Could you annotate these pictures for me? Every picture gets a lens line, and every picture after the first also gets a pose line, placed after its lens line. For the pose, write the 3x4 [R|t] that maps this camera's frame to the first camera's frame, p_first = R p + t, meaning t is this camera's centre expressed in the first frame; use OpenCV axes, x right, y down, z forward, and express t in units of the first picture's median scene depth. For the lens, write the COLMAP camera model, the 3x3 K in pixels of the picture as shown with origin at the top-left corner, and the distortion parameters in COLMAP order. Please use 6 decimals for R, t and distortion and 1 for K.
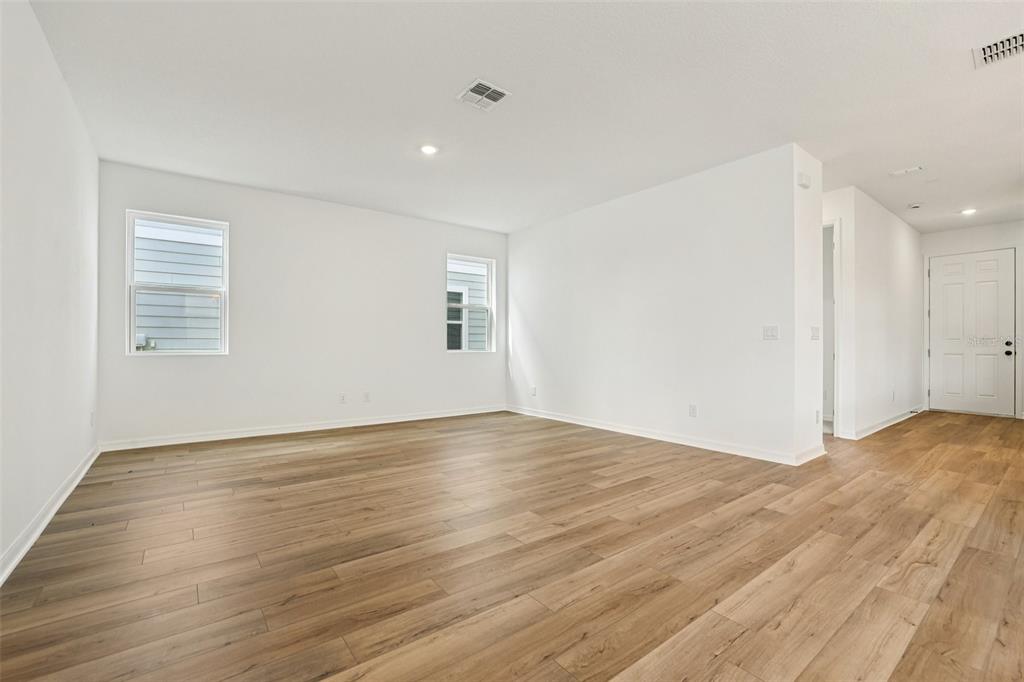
lens RADIAL K [[444.6, 0, 499.4], [0, 444.6, 346.2], [0, 0, 1]] dist [-0.030835, 0.010503]
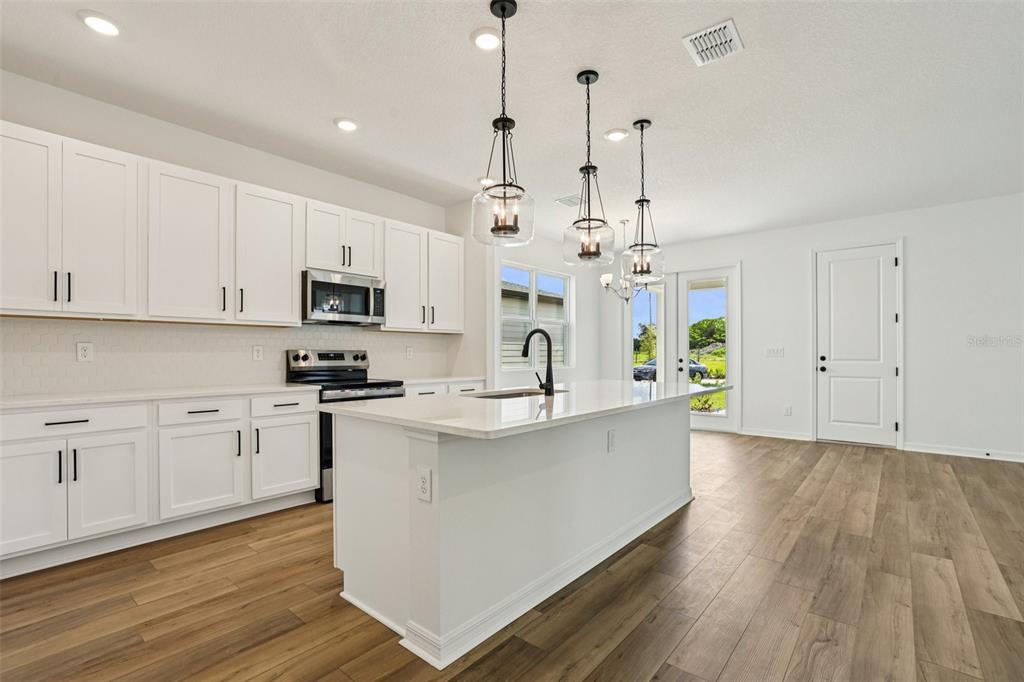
lens RADIAL K [[462.3, 0, 514.6], [0, 462.3, 346.4], [0, 0, 1]] dist [-0.031940, 0.015646]
pose [[-0.973600, -0.002460, -0.228250, 1.449974], [0.001756, 0.999832, -0.018265, -0.028157], [0.228256, -0.018184, -0.973431, 1.489958]]
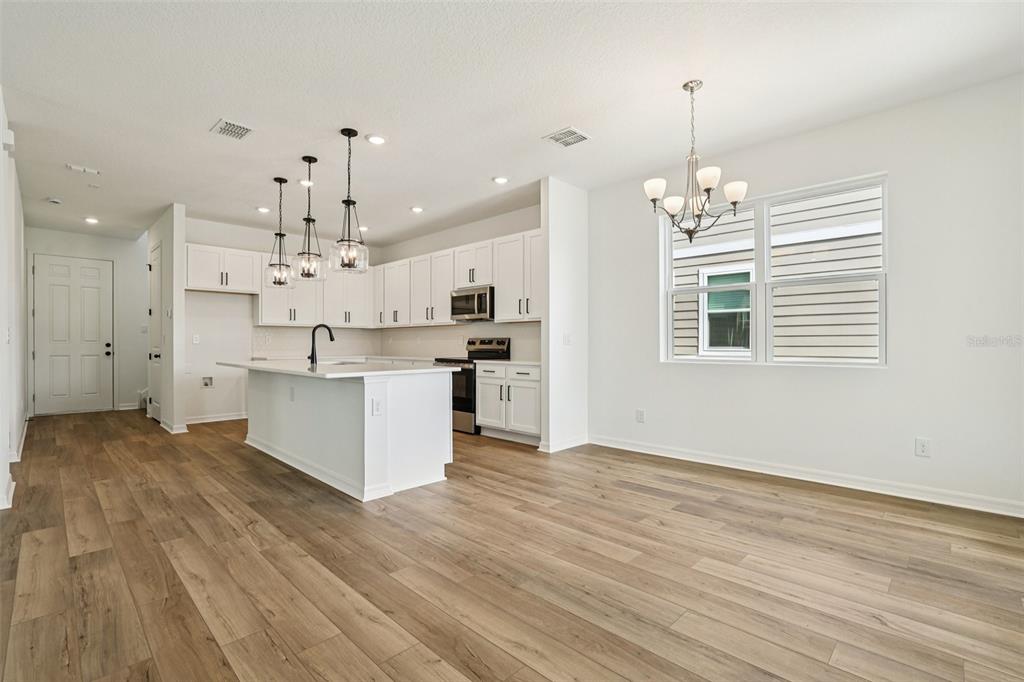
lens RADIAL K [[462.3, 0, 514.6], [0, 462.3, 346.4], [0, 0, 1]] dist [-0.031940, 0.015646]
pose [[-0.163449, -0.005255, 0.986538, -0.306096], [0.000339, 0.999985, 0.005383, -0.017309], [-0.986552, 0.001214, -0.163445, 0.301778]]
